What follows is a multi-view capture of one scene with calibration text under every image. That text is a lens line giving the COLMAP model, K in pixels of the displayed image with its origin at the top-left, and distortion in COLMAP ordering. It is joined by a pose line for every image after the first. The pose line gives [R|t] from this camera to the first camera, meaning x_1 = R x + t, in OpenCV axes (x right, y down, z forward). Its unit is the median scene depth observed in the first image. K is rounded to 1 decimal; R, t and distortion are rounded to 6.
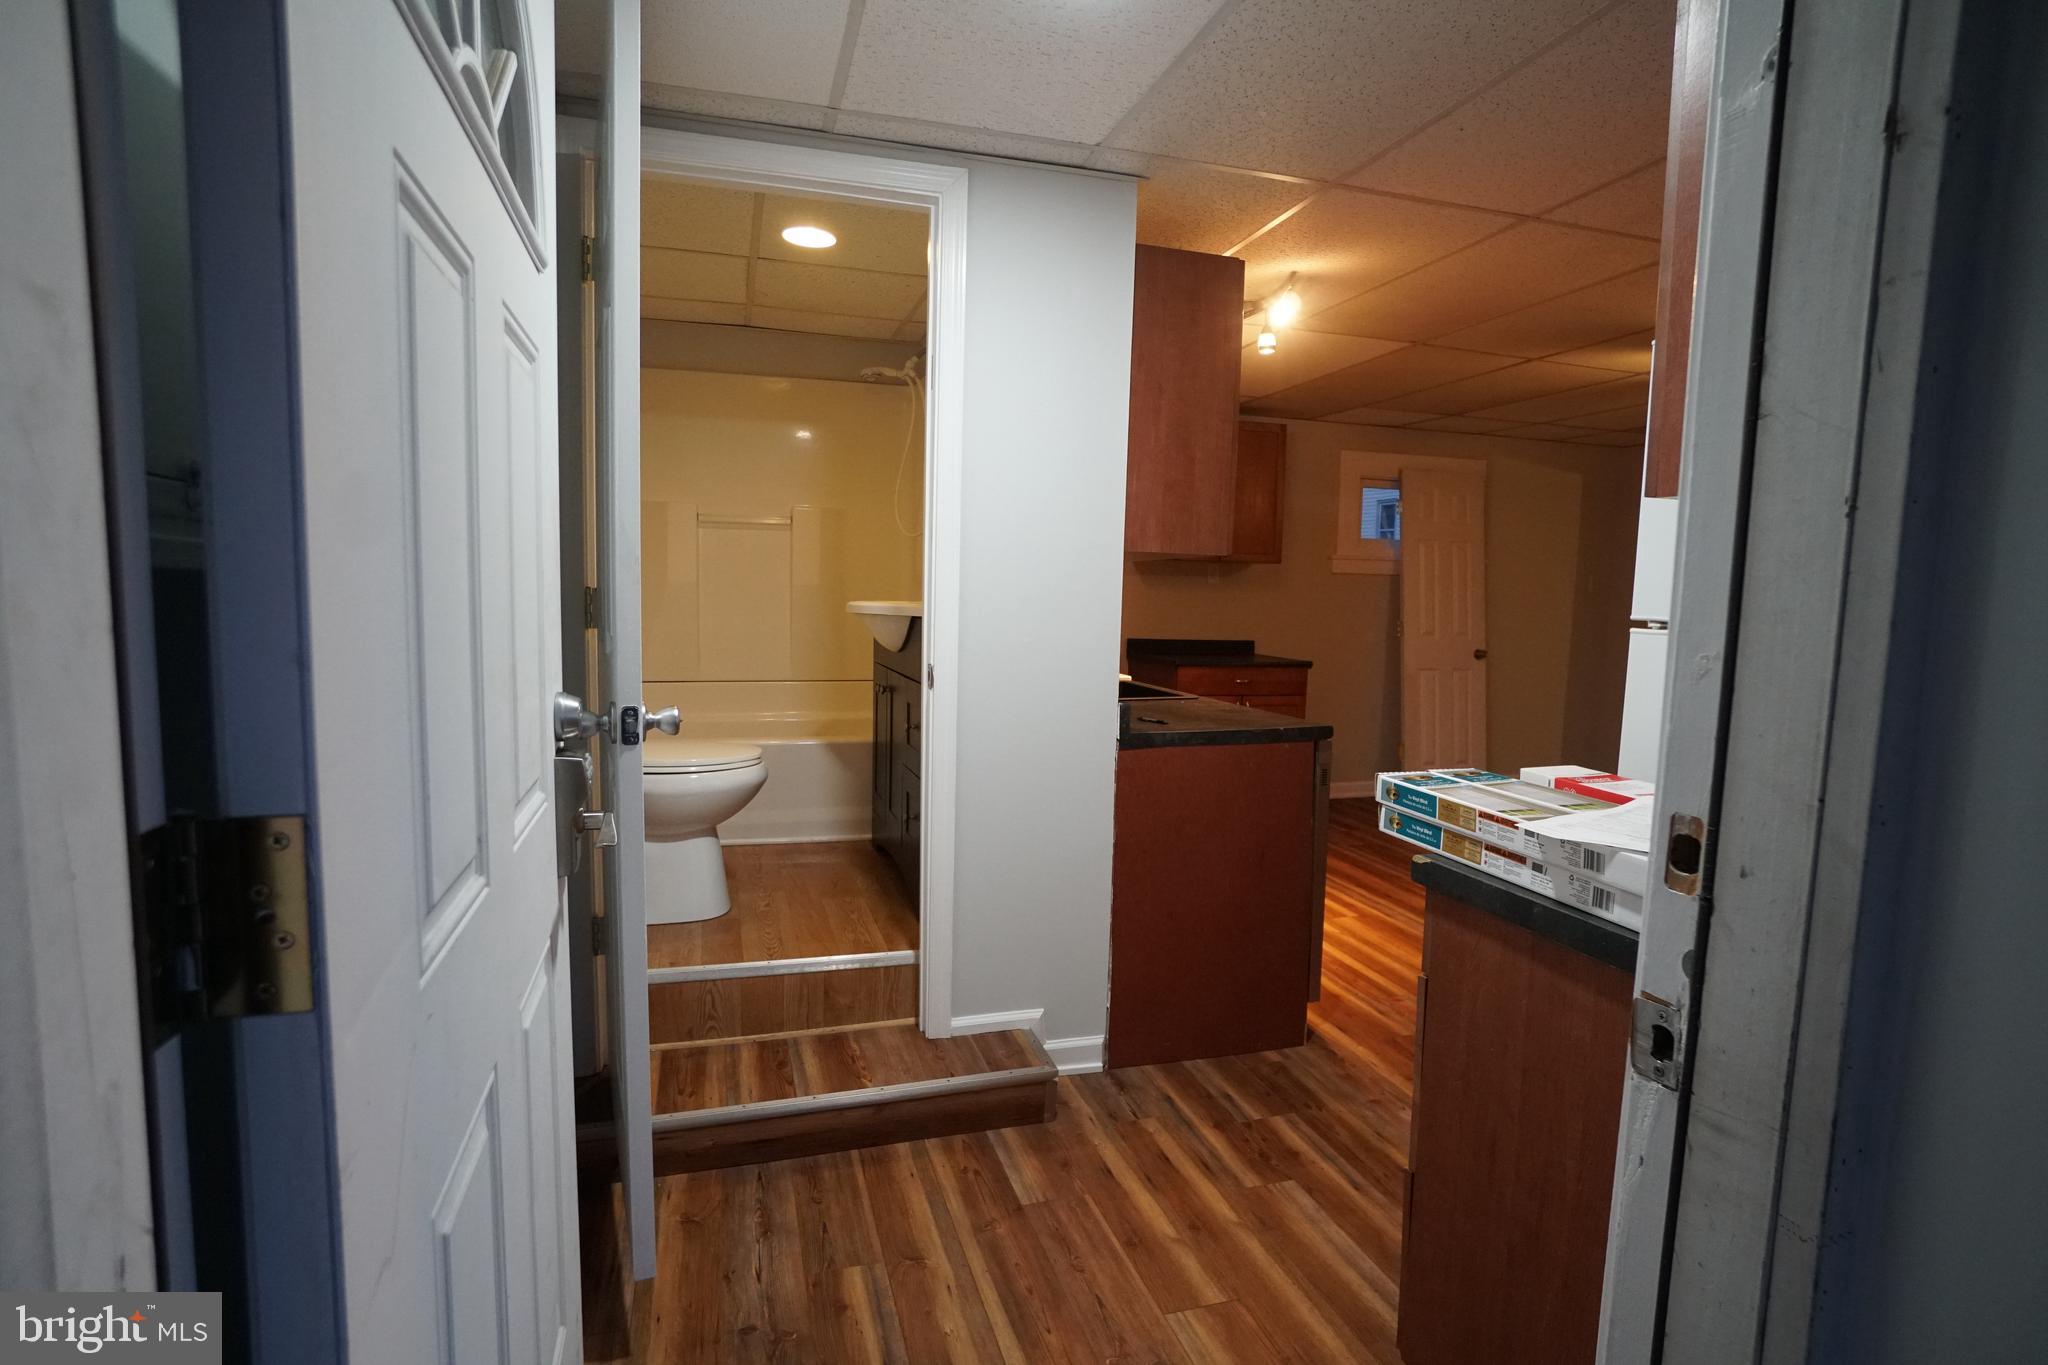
lens RADIAL K [[996.9, 0, 1016.3], [0, 996.9, 674.2], [0, 0, 1]] dist [-0.058720, 0.025038]
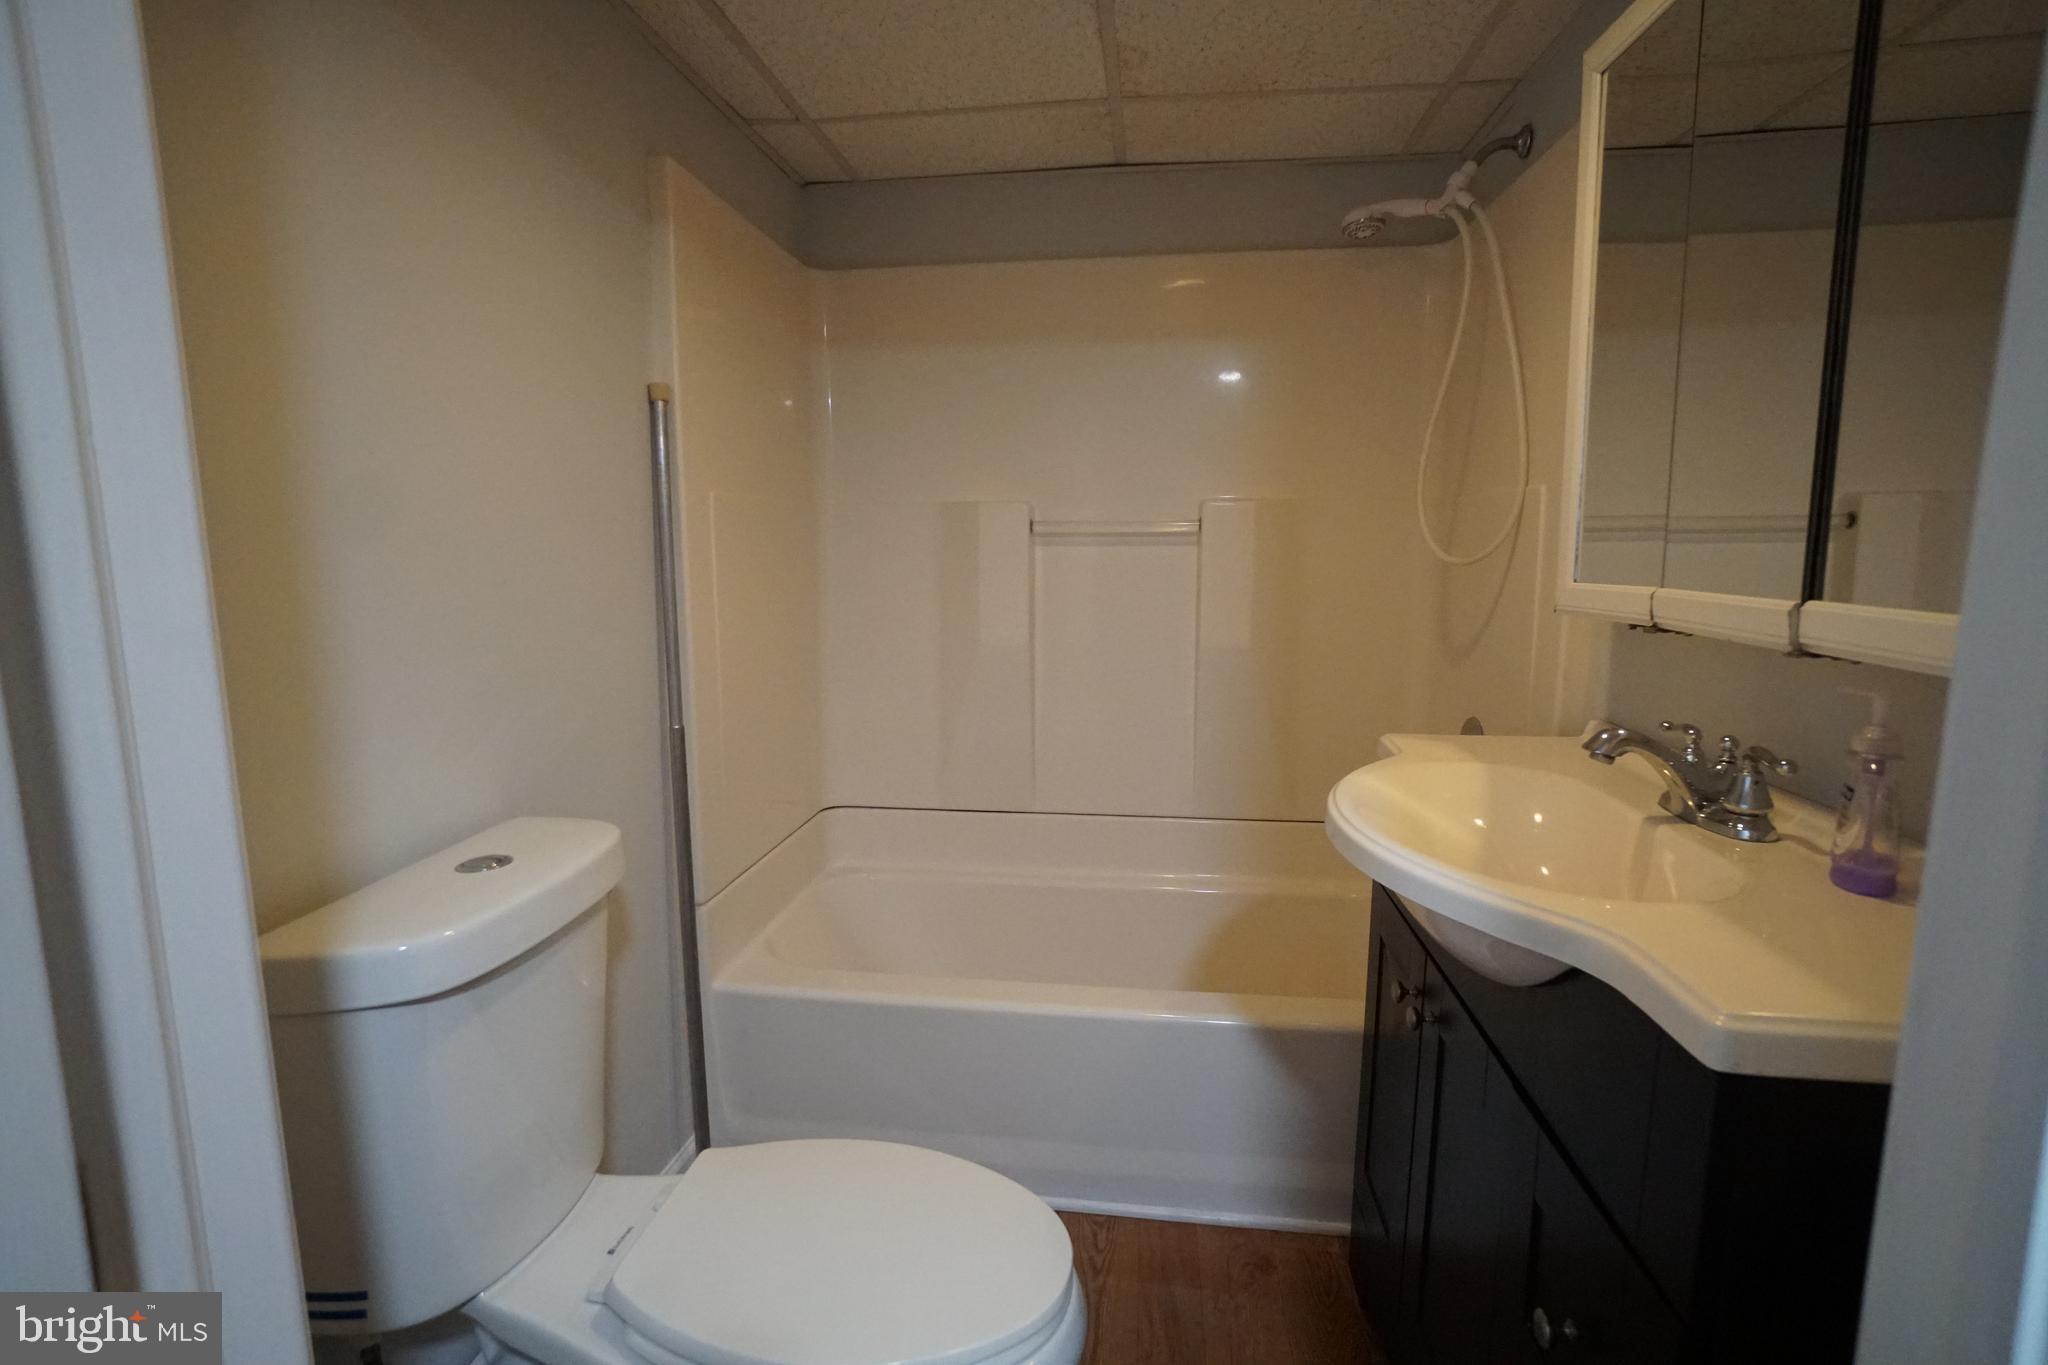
lens RADIAL K [[996.9, 0, 1016.3], [0, 996.9, 674.2], [0, 0, 1]] dist [-0.058720, 0.025038]
pose [[0.912440, 0.030734, -0.408055, -0.105752], [-0.013763, 0.998916, 0.044463, -0.107243], [0.408980, -0.034953, 0.911874, 0.516585]]
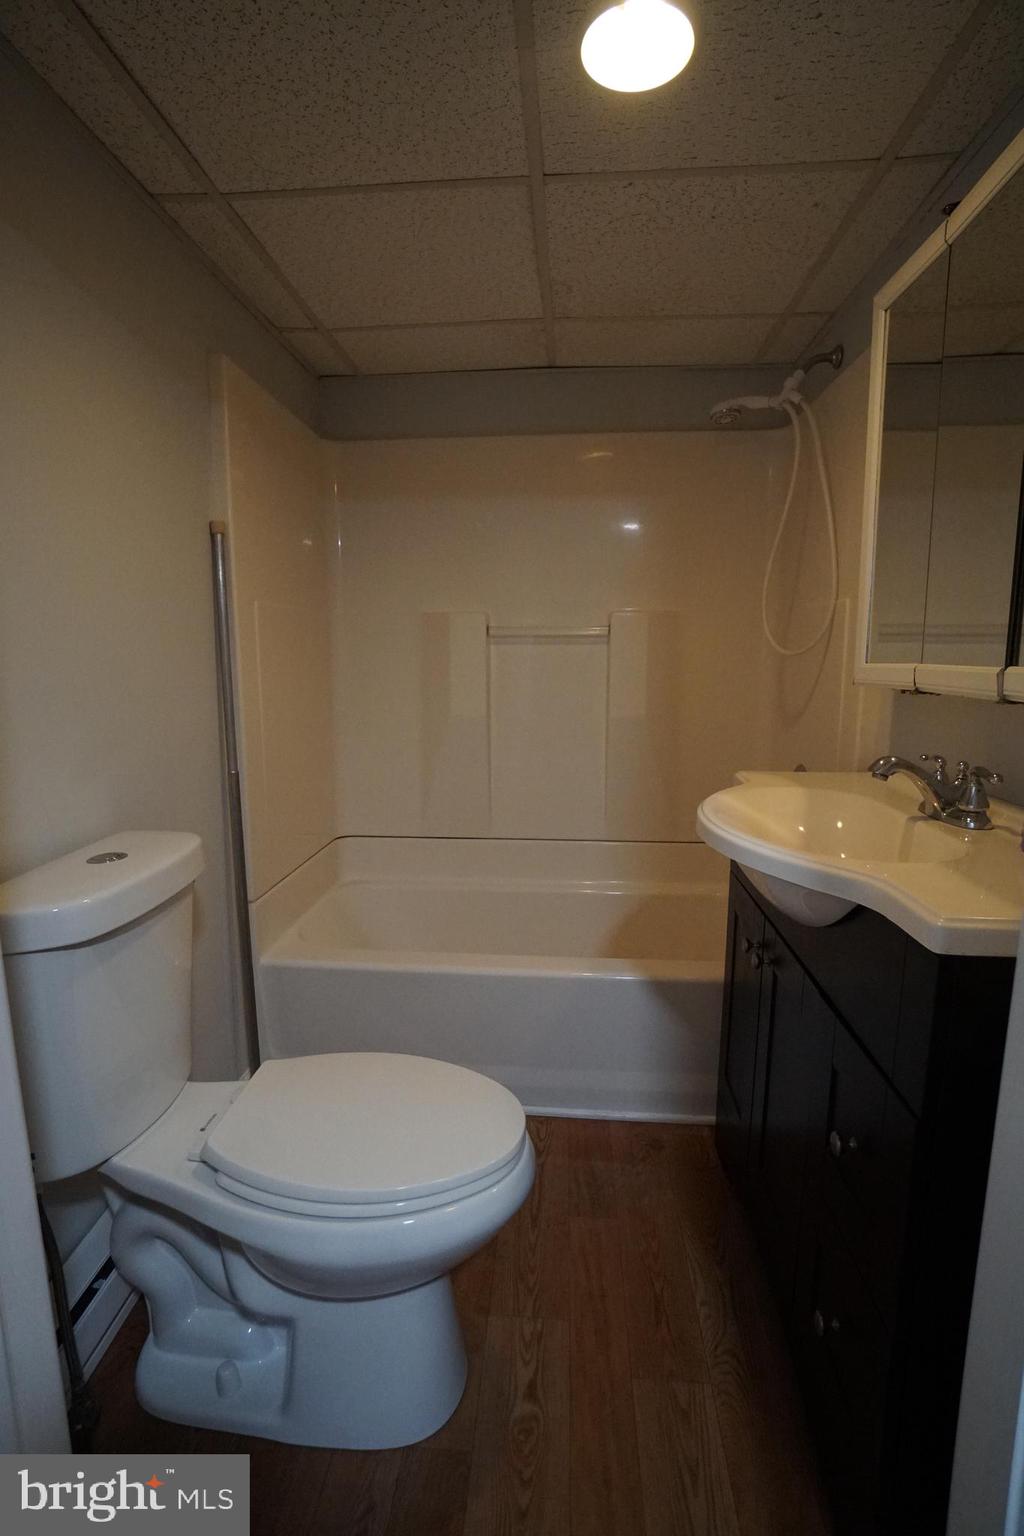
lens RADIAL K [[747.7, 0, 512.0], [0, 747.7, 768.0], [0, 0, 1]] dist [-0.058720, 0.025038]
pose [[0.933297, 0.034009, -0.357492, -0.100702], [-0.011342, 0.997800, 0.065314, -0.096444], [0.358927, -0.056903, 0.931630, 0.493538]]
